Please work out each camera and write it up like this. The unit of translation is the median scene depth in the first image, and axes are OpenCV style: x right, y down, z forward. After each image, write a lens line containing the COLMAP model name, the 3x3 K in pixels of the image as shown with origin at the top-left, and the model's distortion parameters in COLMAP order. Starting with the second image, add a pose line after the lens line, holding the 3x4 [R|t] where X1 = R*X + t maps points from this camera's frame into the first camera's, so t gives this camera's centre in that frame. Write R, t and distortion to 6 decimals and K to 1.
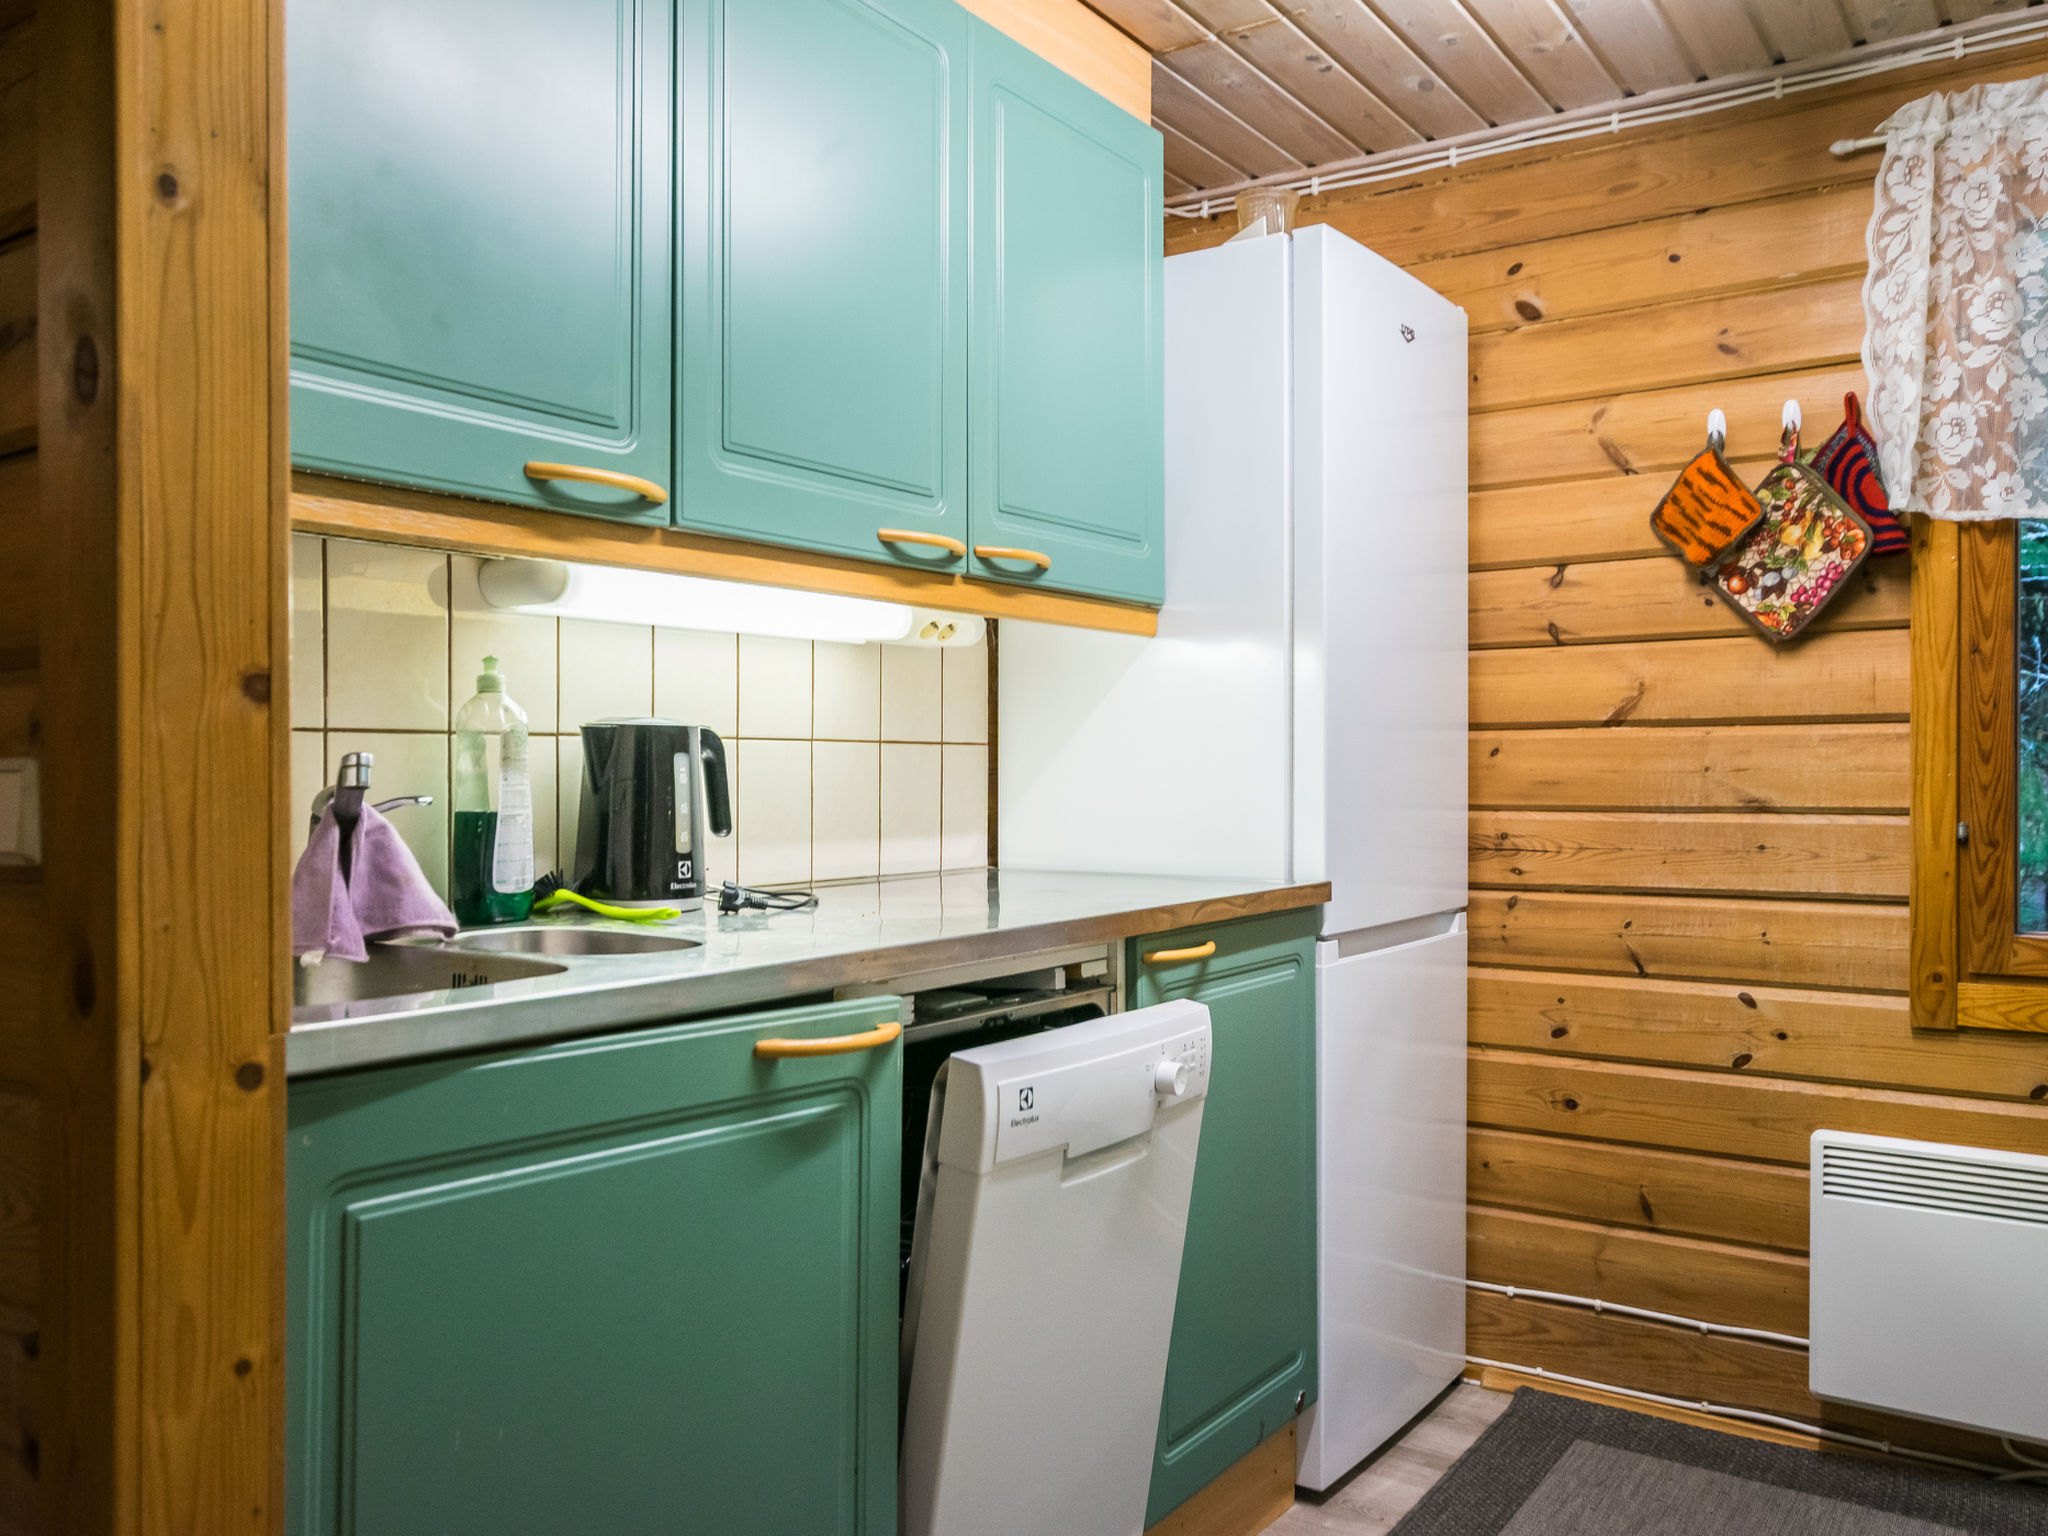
lens RADIAL K [[1642.9, 0, 1024.0], [0, 1642.9, 768.0], [0, 0, 1]] dist [0.006243, 0.010129]
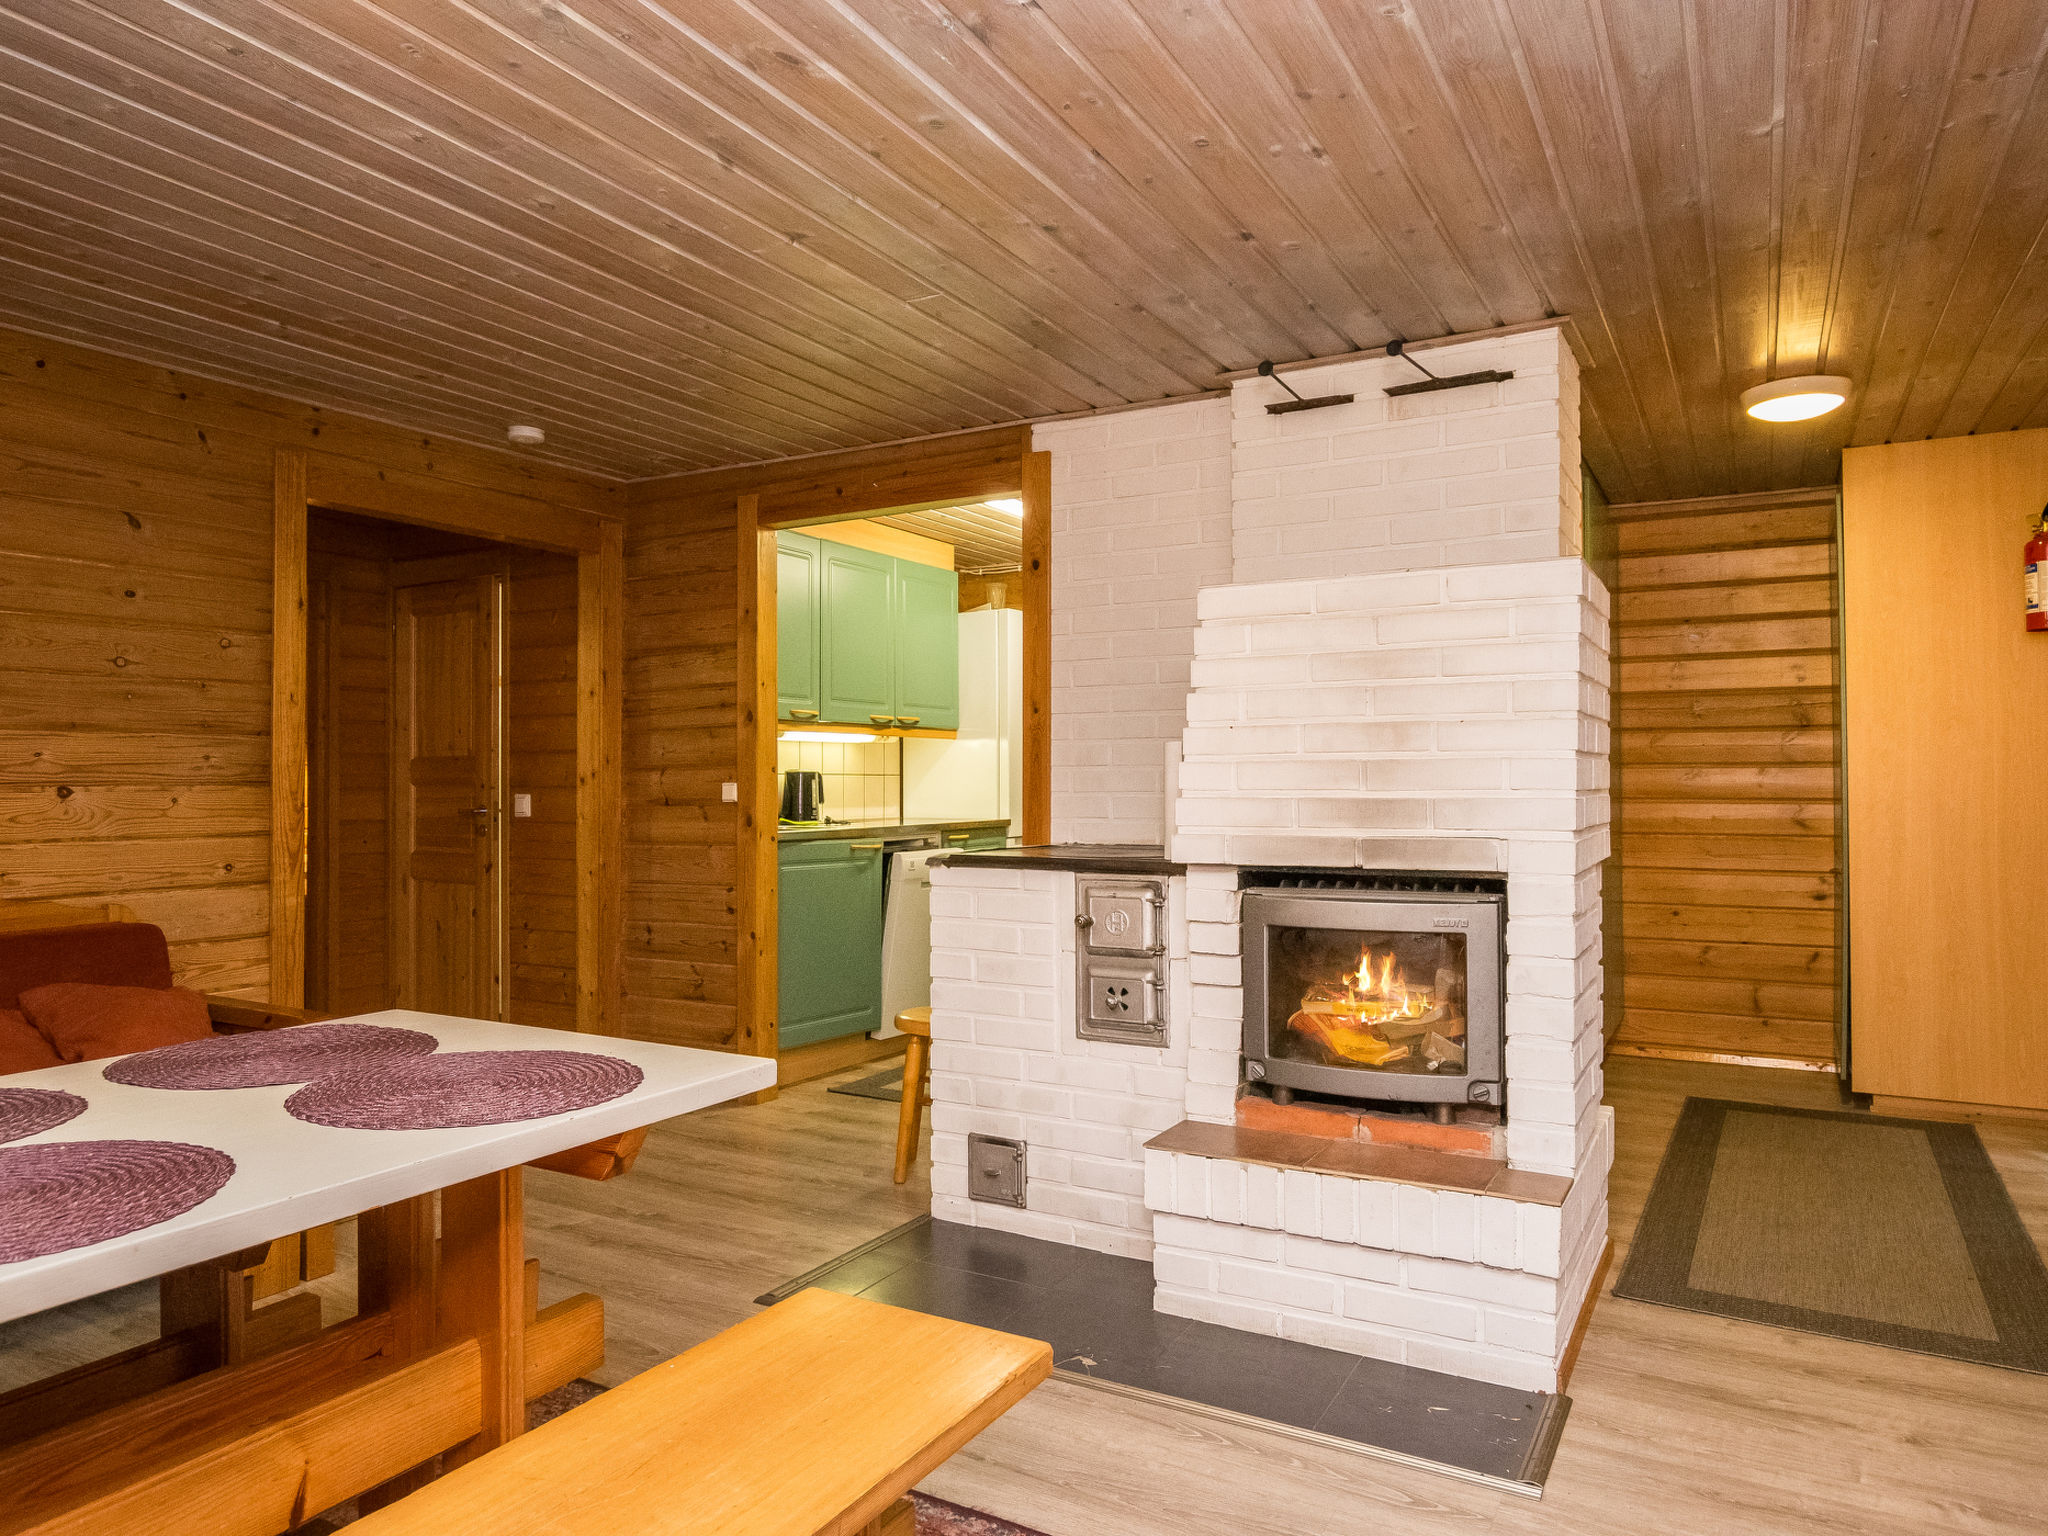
lens RADIAL K [[1313.6, 0, 1024.0], [0, 1313.6, 768.0], [0, 0, 1]] dist [-0.005851, -0.000308]
pose [[0.996449, -0.001332, 0.084194, 0.002590], [0.002203, 0.999945, -0.010249, -0.003050], [-0.084175, 0.010398, 0.996397, -1.425207]]
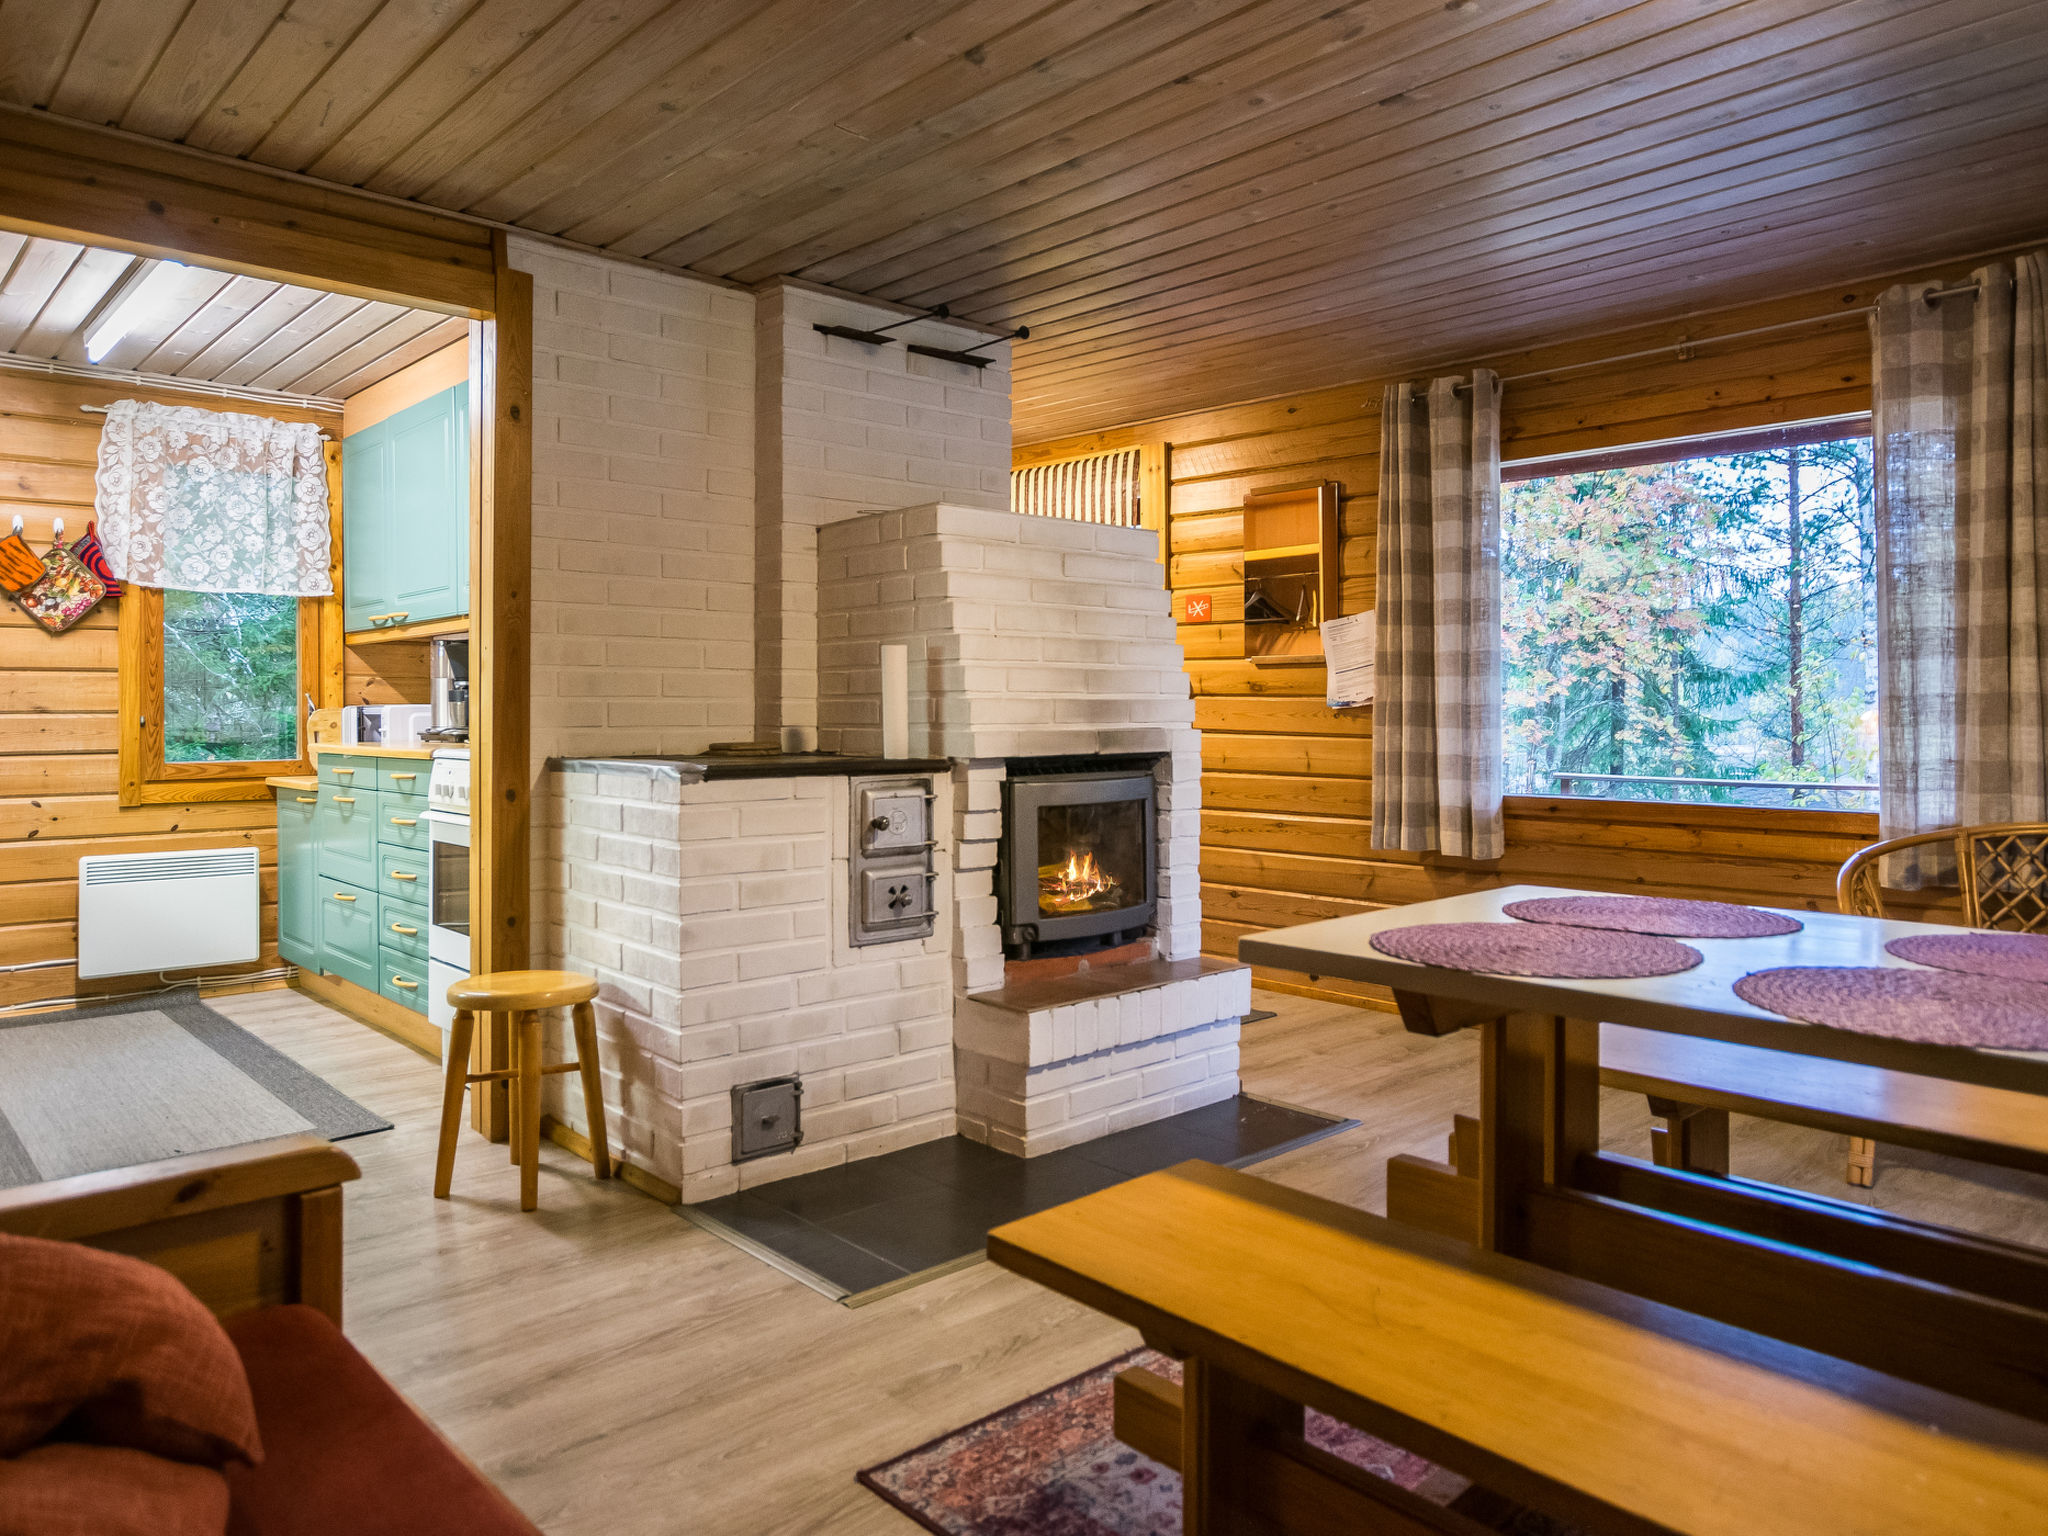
lens RADIAL K [[1367.9, 0, 1022.3], [0, 1367.9, 711.5], [0, 0, 1]] dist [0.001361, 0.000126]
pose [[0.225641, -0.001845, 0.974209, -1.016372], [-0.000987, 0.999997, 0.002123, 0.021000], [-0.974210, -0.001440, 0.225639, -0.632401]]
